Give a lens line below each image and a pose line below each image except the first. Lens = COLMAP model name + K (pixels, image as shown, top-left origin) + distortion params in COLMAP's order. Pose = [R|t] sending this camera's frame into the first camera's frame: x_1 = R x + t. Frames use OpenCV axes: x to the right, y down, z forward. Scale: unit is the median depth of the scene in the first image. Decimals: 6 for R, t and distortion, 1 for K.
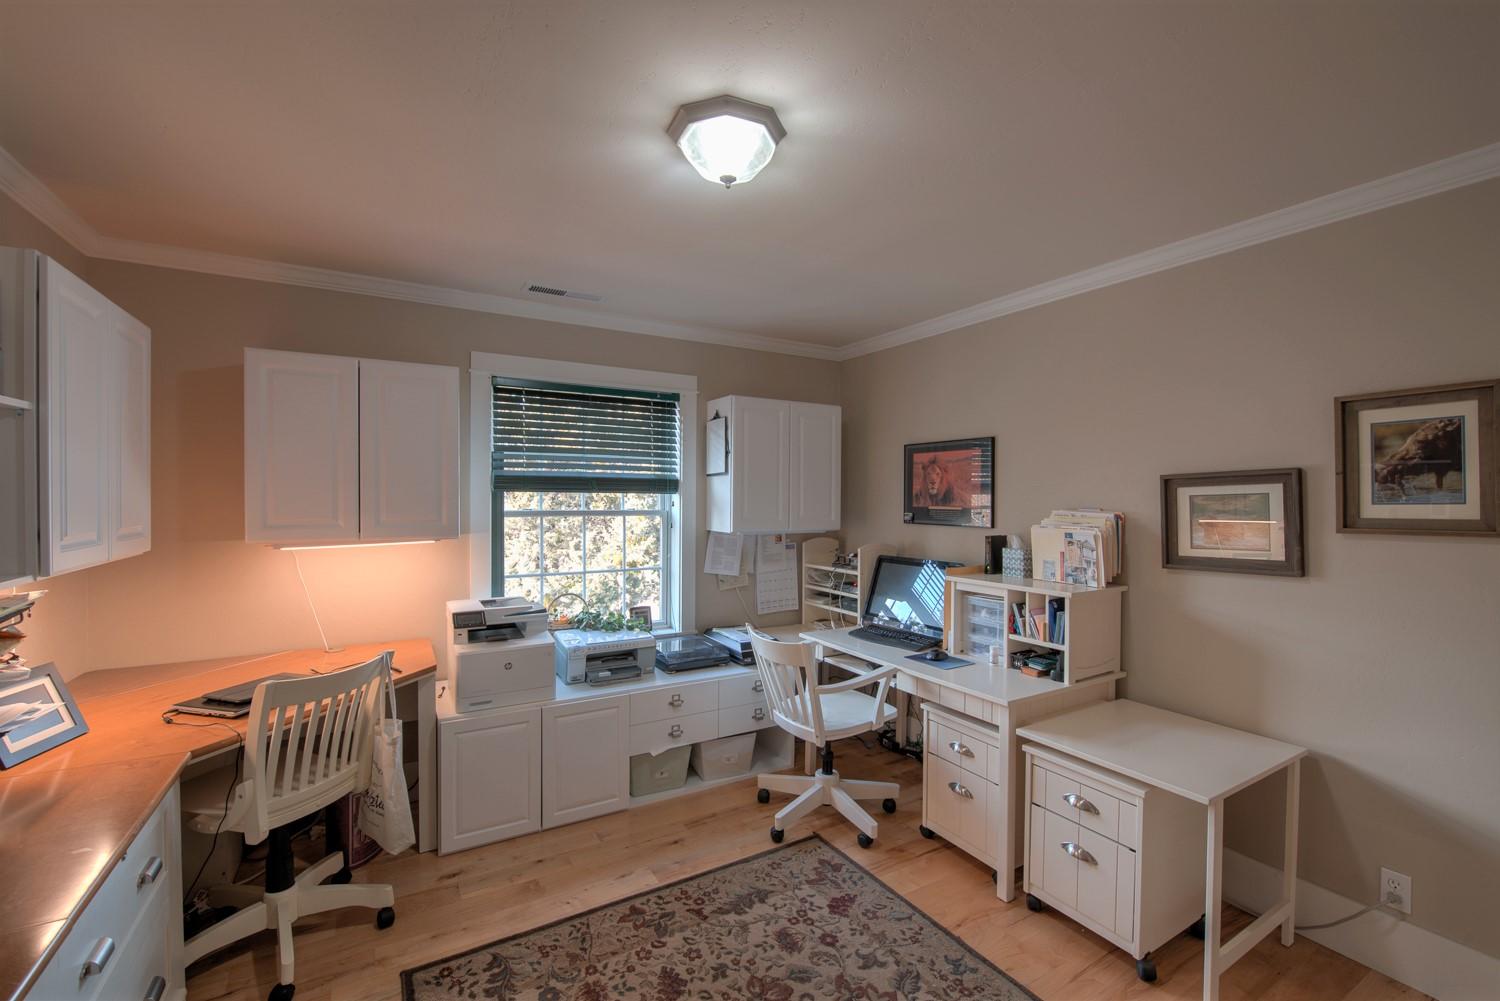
lens RADIAL K [[631.4, 0, 748.5], [0, 631.4, 503.6], [0, 0, 1]] dist [-0.001666, -0.000371]
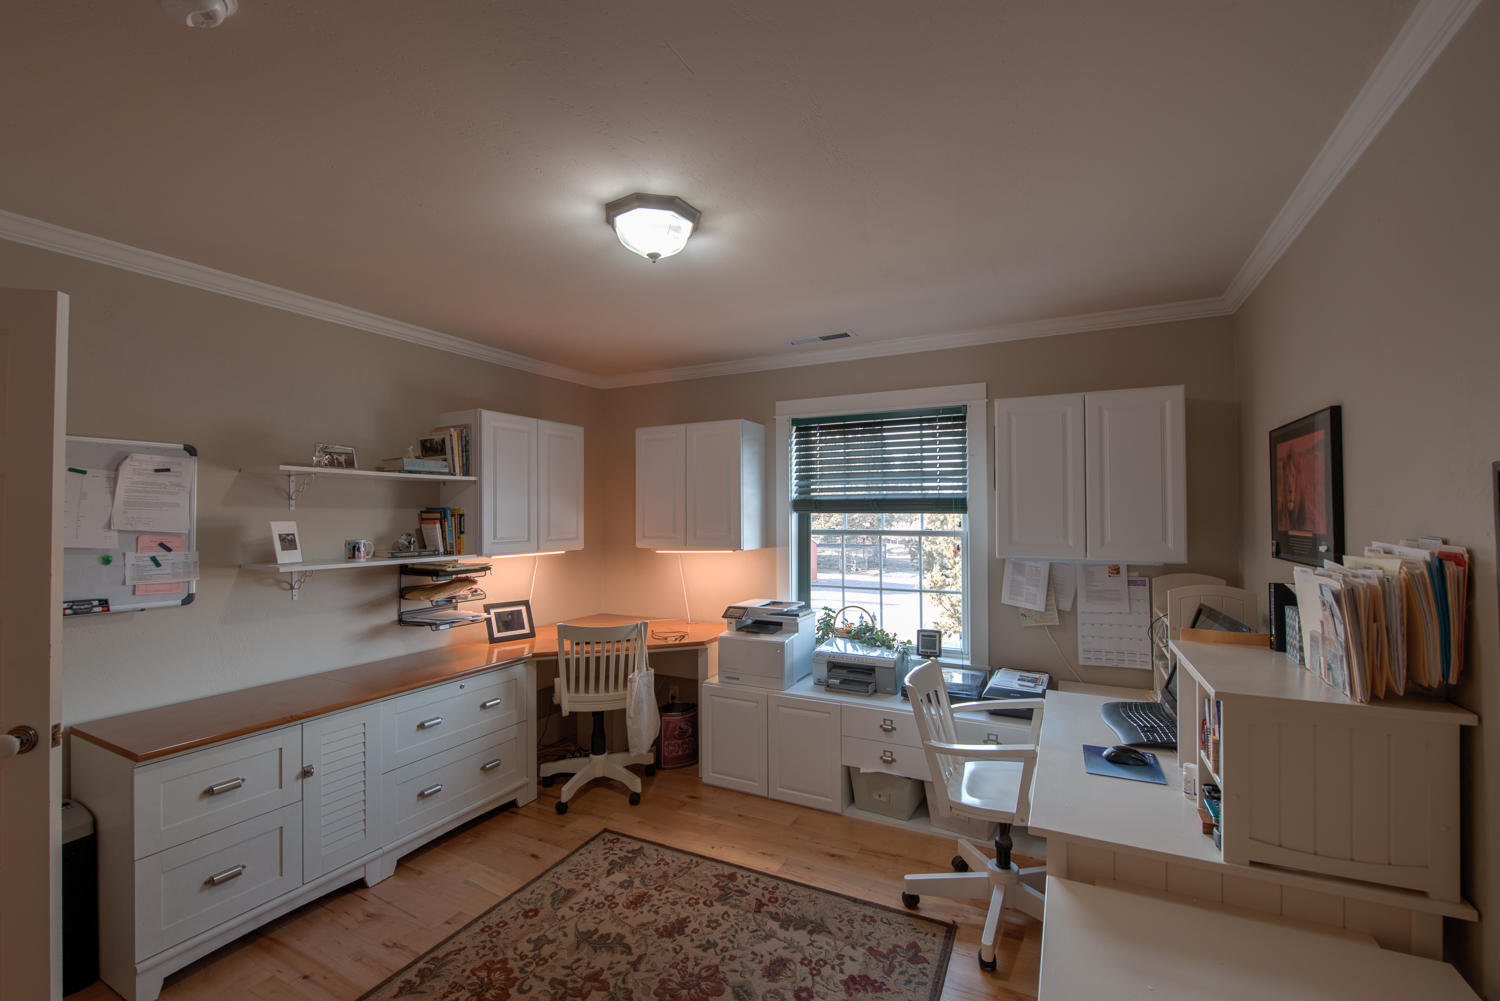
lens RADIAL K [[631.4, 0, 746.9], [0, 631.4, 503.2], [0, 0, 1]] dist [-0.001666, -0.000371]
pose [[0.540211, -0.022650, -0.841225, 0.674980], [-0.003740, 0.999563, -0.029315, -0.002835], [0.841521, 0.018982, 0.539890, 0.317973]]
